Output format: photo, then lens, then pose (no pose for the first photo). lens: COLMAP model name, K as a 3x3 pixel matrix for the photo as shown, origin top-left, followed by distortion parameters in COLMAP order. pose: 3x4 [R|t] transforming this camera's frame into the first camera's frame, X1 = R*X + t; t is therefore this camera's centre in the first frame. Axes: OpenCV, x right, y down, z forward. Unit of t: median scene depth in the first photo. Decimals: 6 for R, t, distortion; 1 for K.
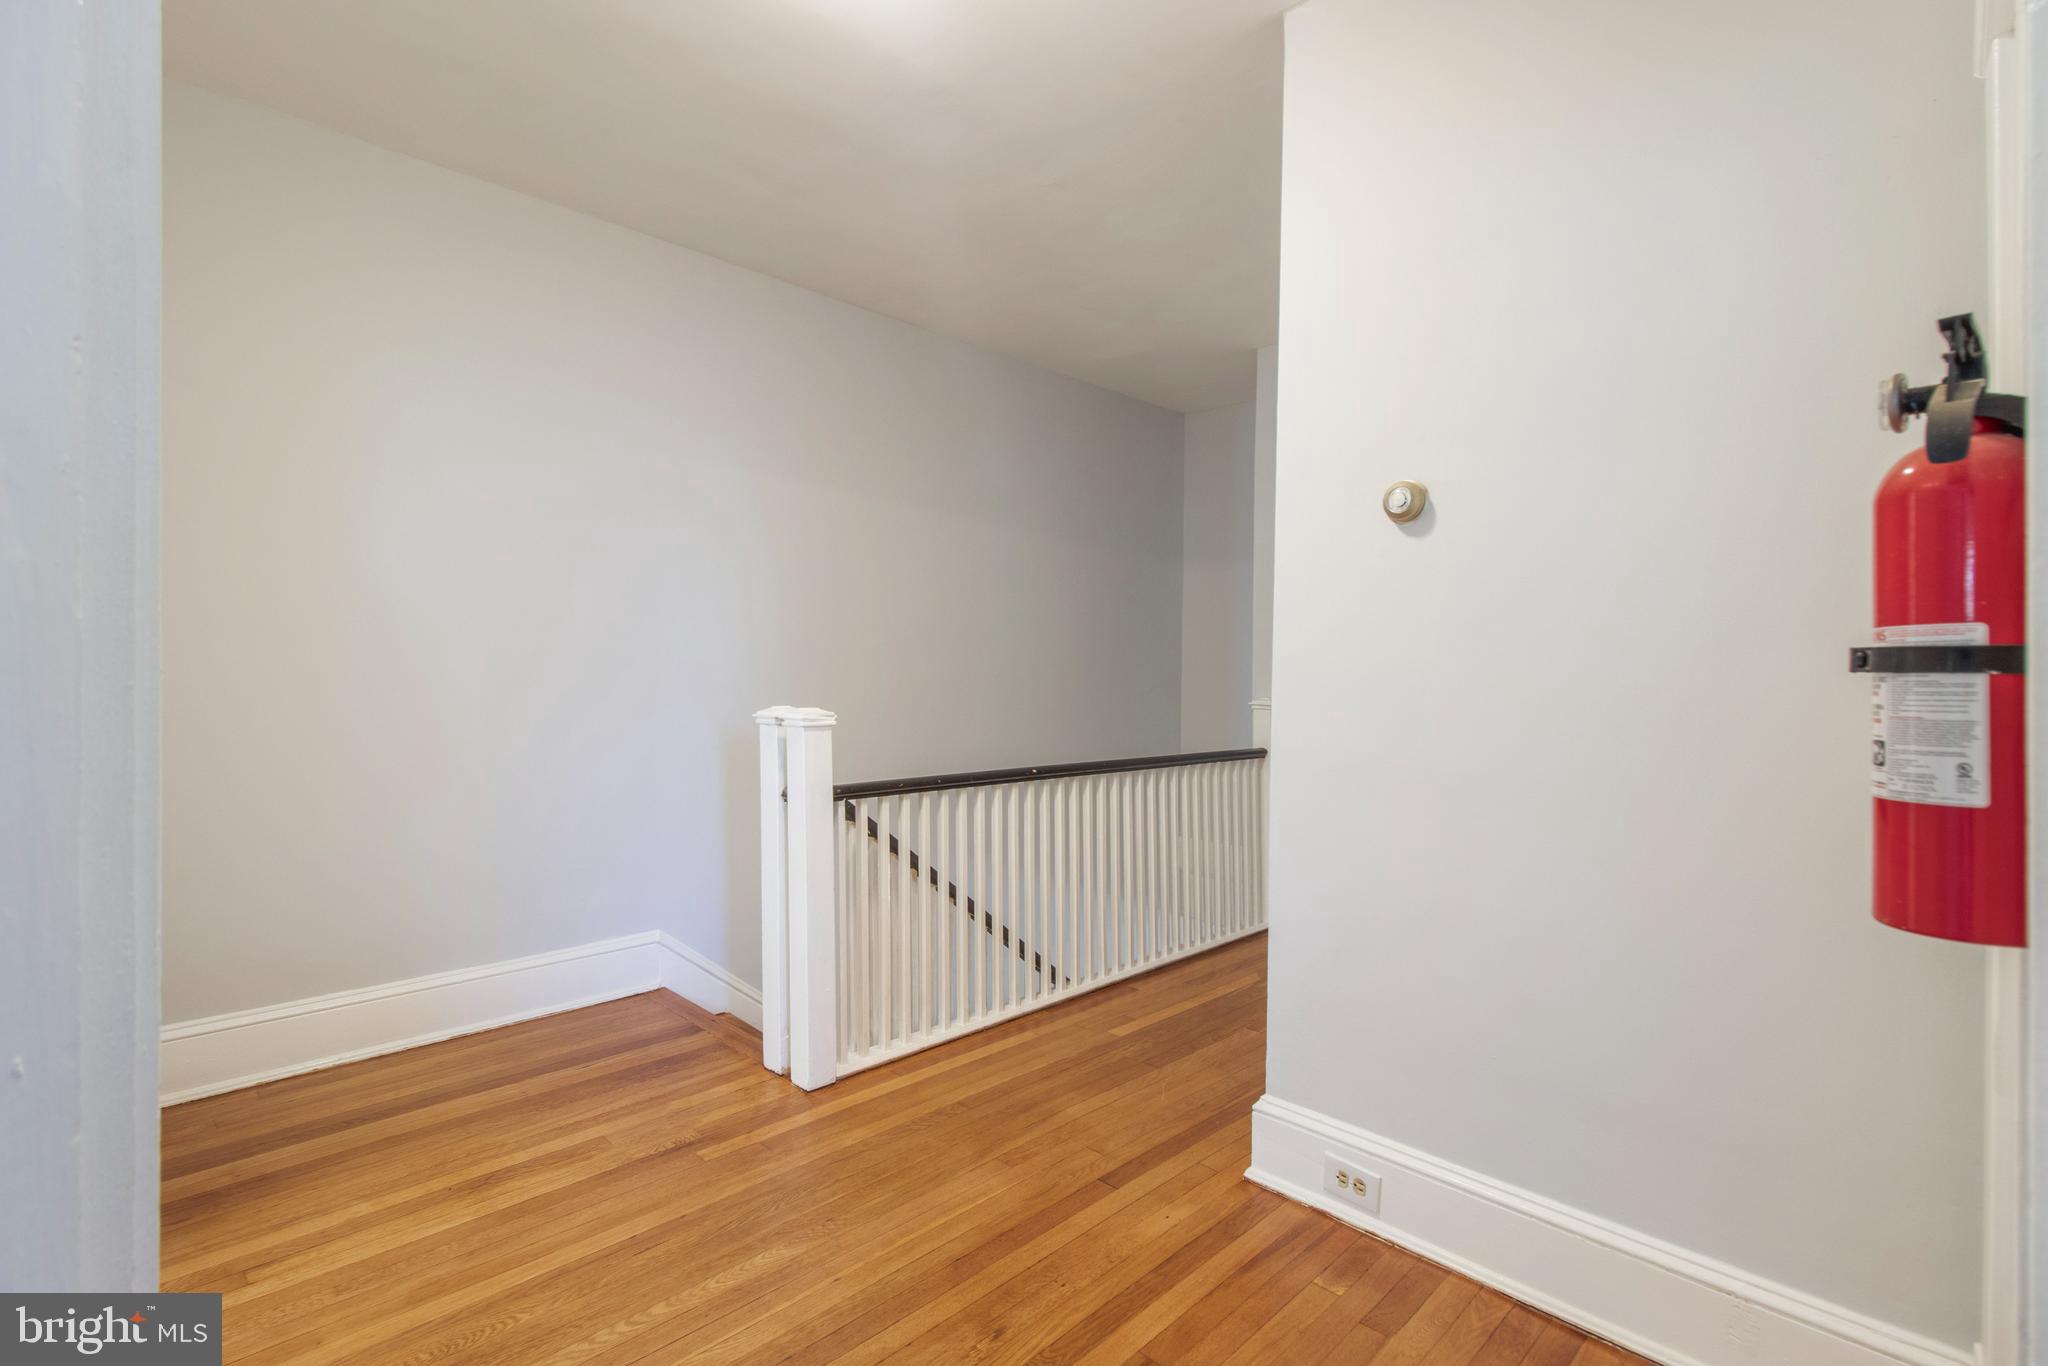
lens RADIAL K [[941.3, 0, 1025.9], [0, 941.3, 669.5], [0, 0, 1]] dist [0.023573, -0.014071]
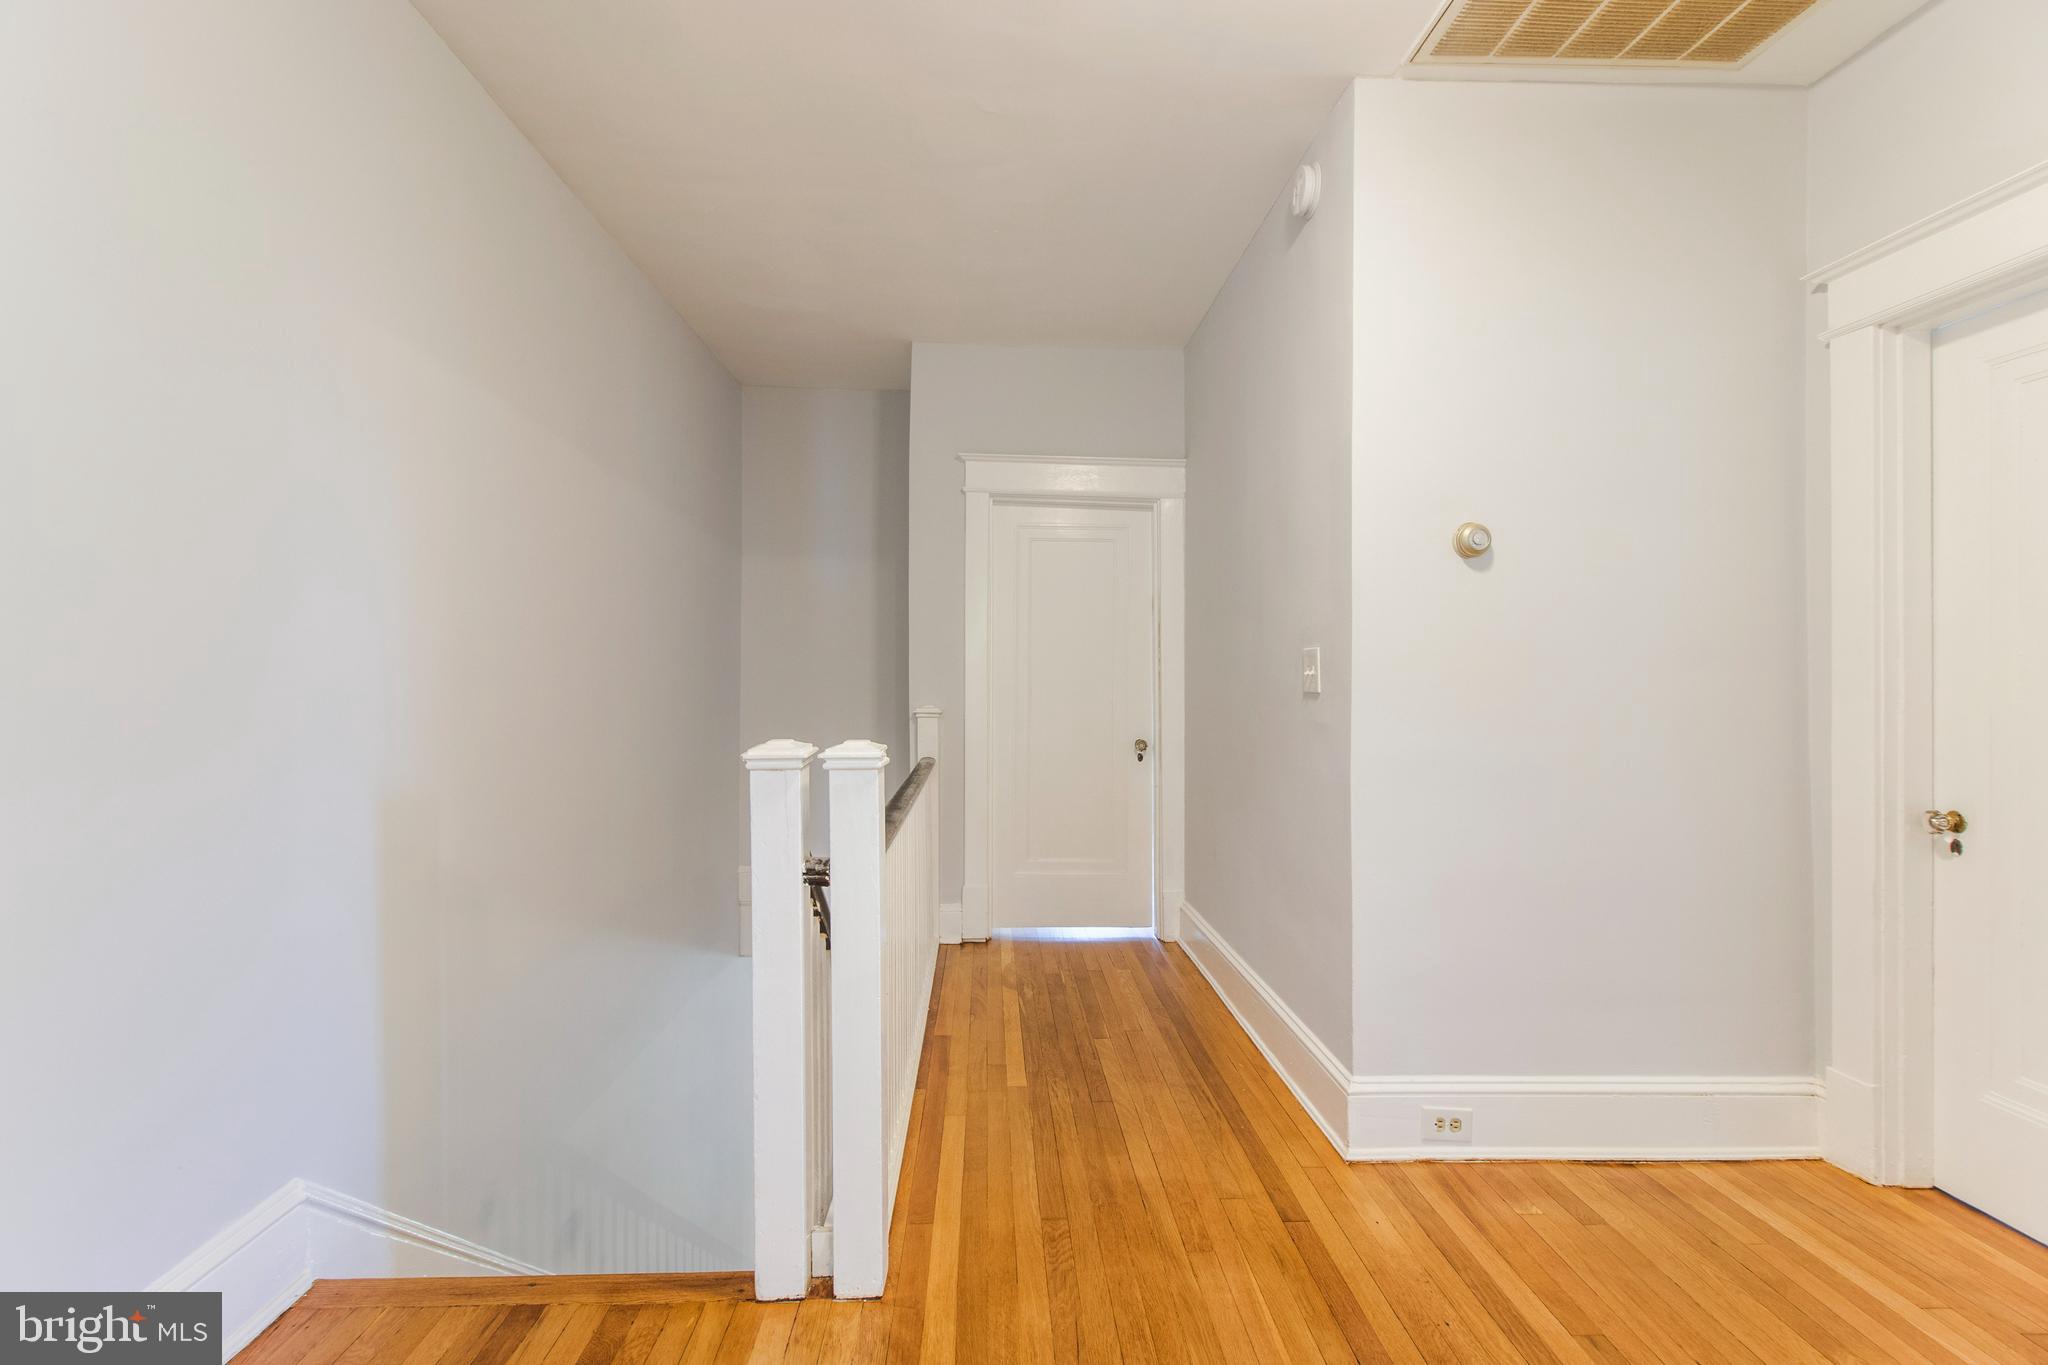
lens RADIAL K [[950.0, 0, 1024.0], [0, 950.0, 682.5], [0, 0, 1]] dist [0.013486, -0.000011]
pose [[0.682871, -0.008868, 0.730485, -0.751308], [-0.001007, 0.999914, 0.013080, -0.011779], [-0.730539, -0.009667, 0.682803, 0.513561]]
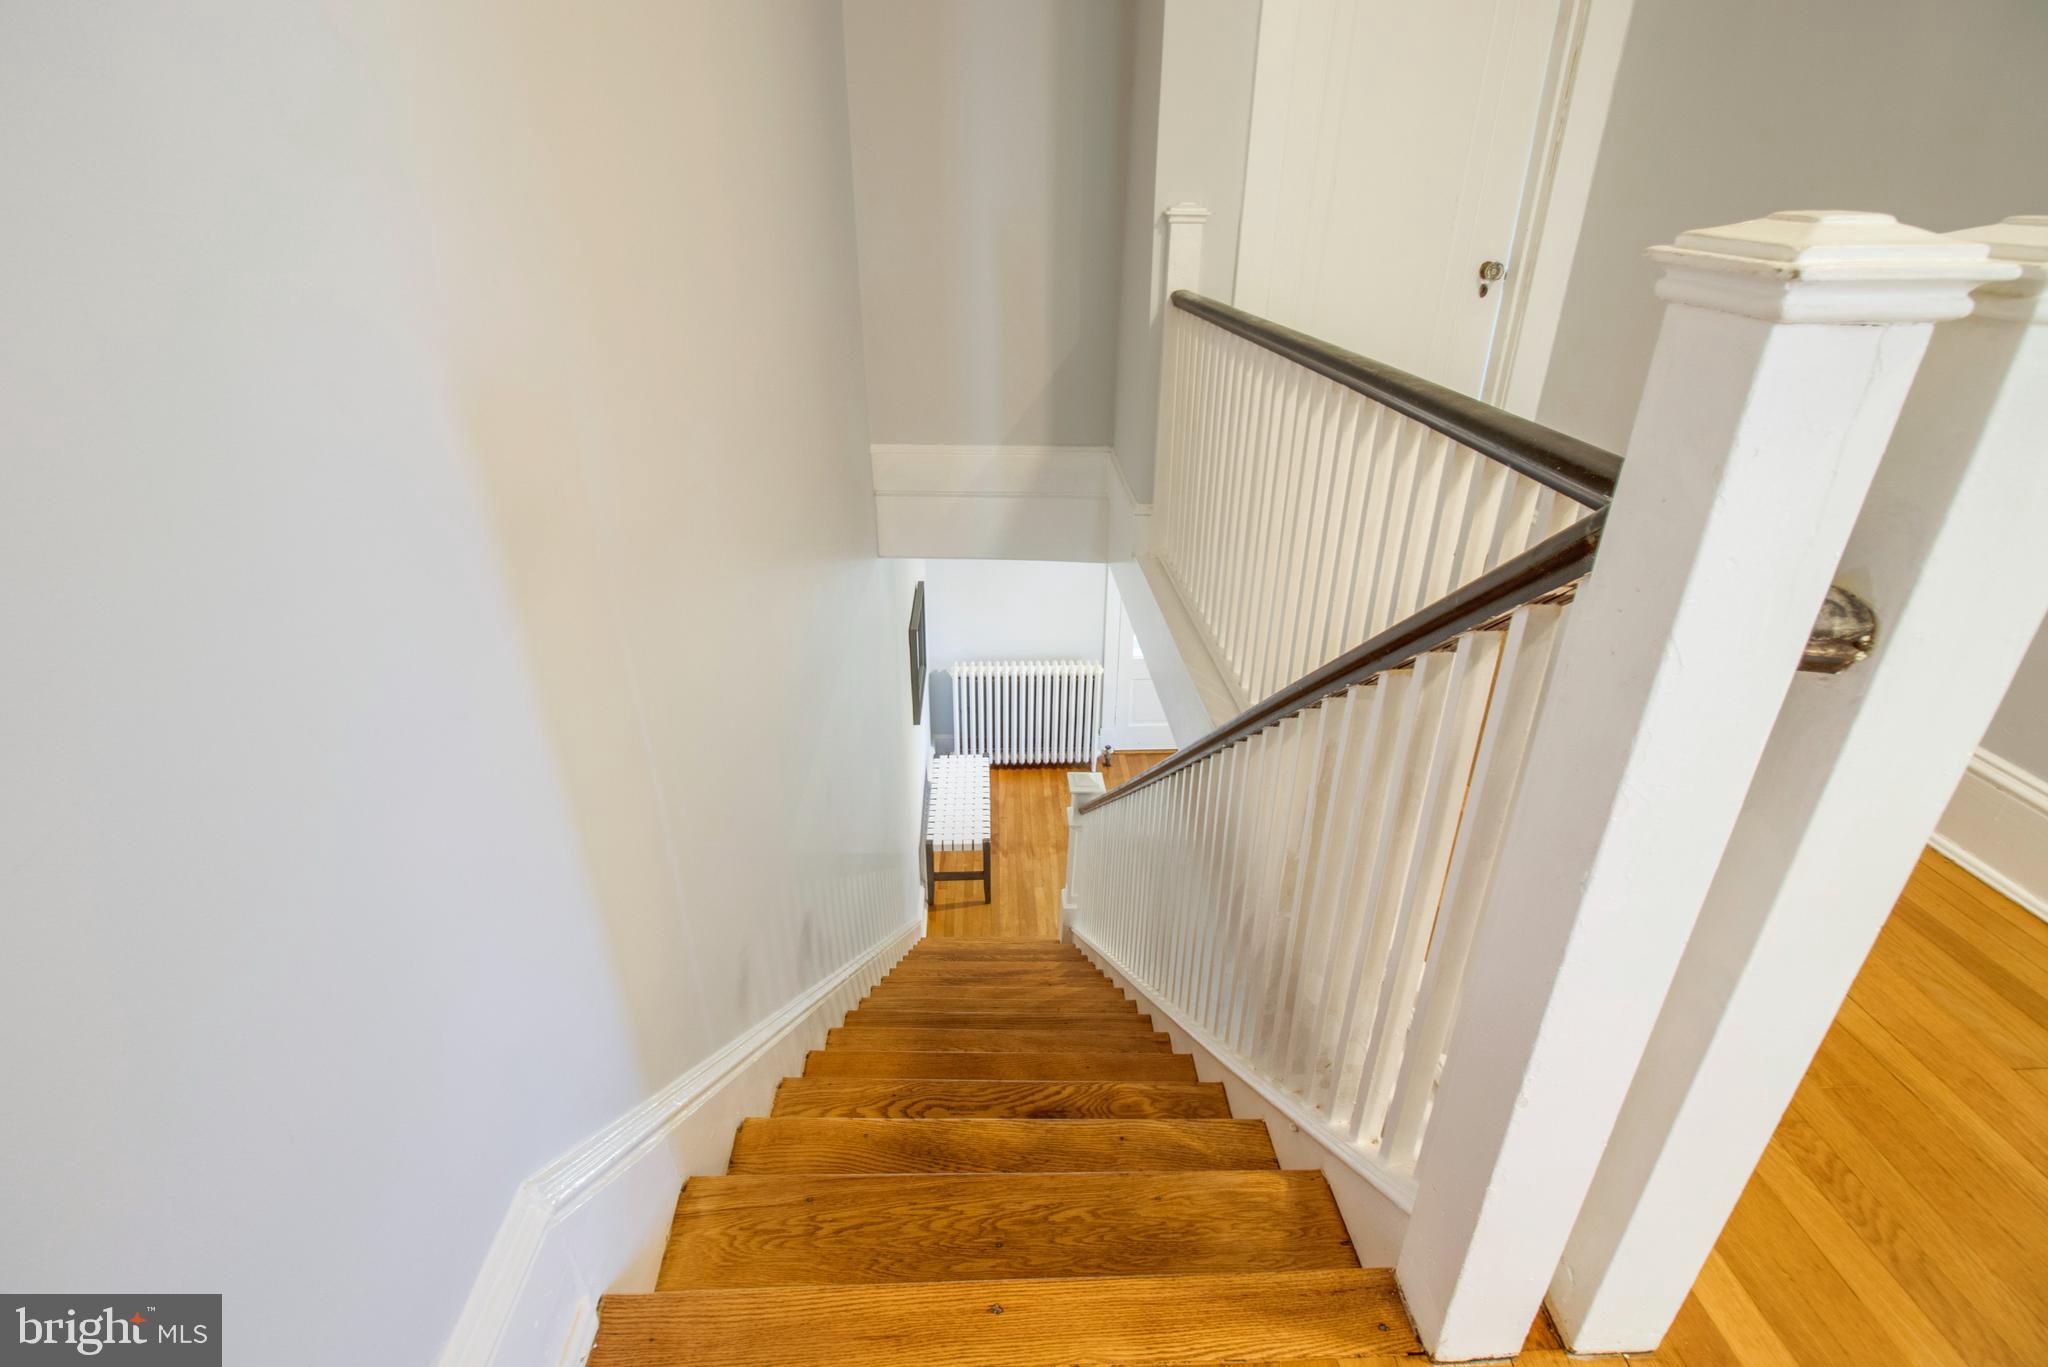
lens RADIAL K [[941.3, 0, 1025.9], [0, 941.3, 670.0], [0, 0, 1]] dist [0.023573, -0.014071]
pose [[0.678421, -0.322685, 0.660014, -0.629225], [-0.010734, 0.893928, 0.448081, 0.051909], [-0.734595, -0.311073, 0.602996, 1.172015]]
